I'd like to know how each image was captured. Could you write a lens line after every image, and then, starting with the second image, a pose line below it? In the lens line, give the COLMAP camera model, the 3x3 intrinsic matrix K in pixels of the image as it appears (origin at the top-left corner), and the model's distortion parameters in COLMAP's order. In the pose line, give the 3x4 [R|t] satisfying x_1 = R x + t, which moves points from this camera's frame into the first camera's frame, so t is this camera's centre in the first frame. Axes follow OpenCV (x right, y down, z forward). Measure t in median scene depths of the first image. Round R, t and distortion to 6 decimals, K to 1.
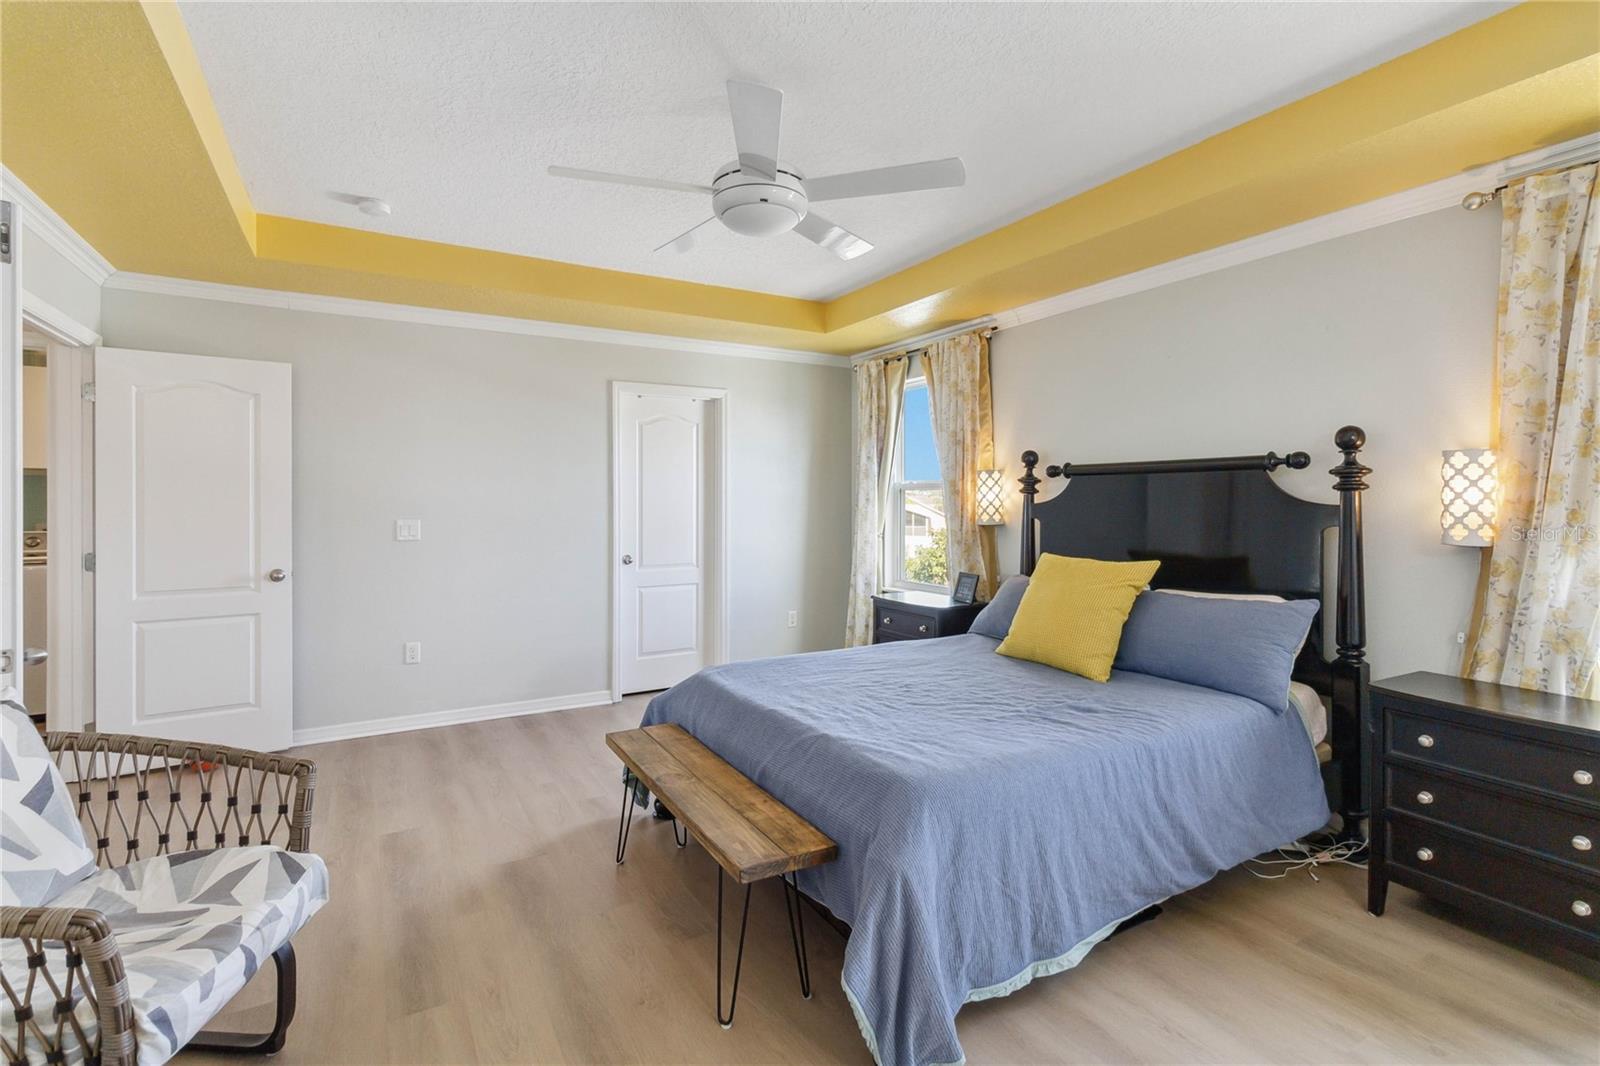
lens RADIAL K [[728.6, 0, 810.9], [0, 728.6, 499.4], [0, 0, 1]] dist [0.001420, -0.000894]
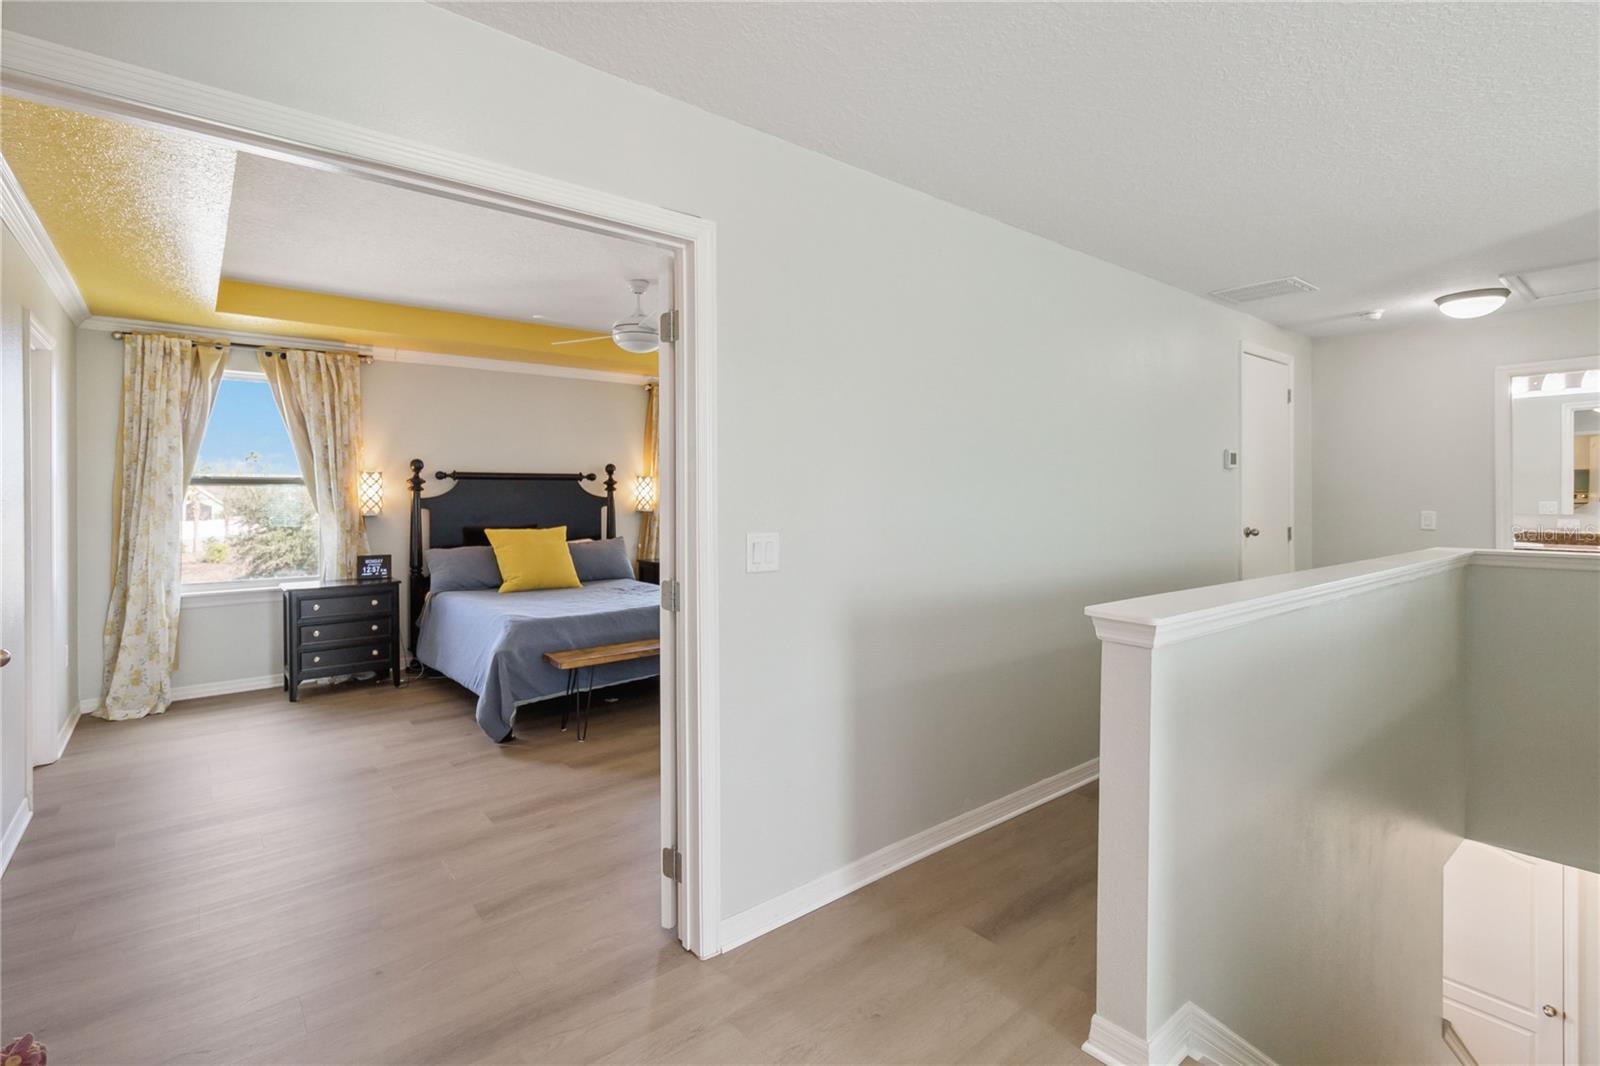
lens RADIAL K [[728.6, 0, 758.5], [0, 728.6, 498.5], [0, 0, 1]] dist [0.001420, -0.000894]
pose [[-0.111711, 0.002593, 0.993737, -1.178170], [0.009167, 0.999957, -0.001579, 0.015251], [-0.993698, 0.008933, -0.111730, 0.542643]]
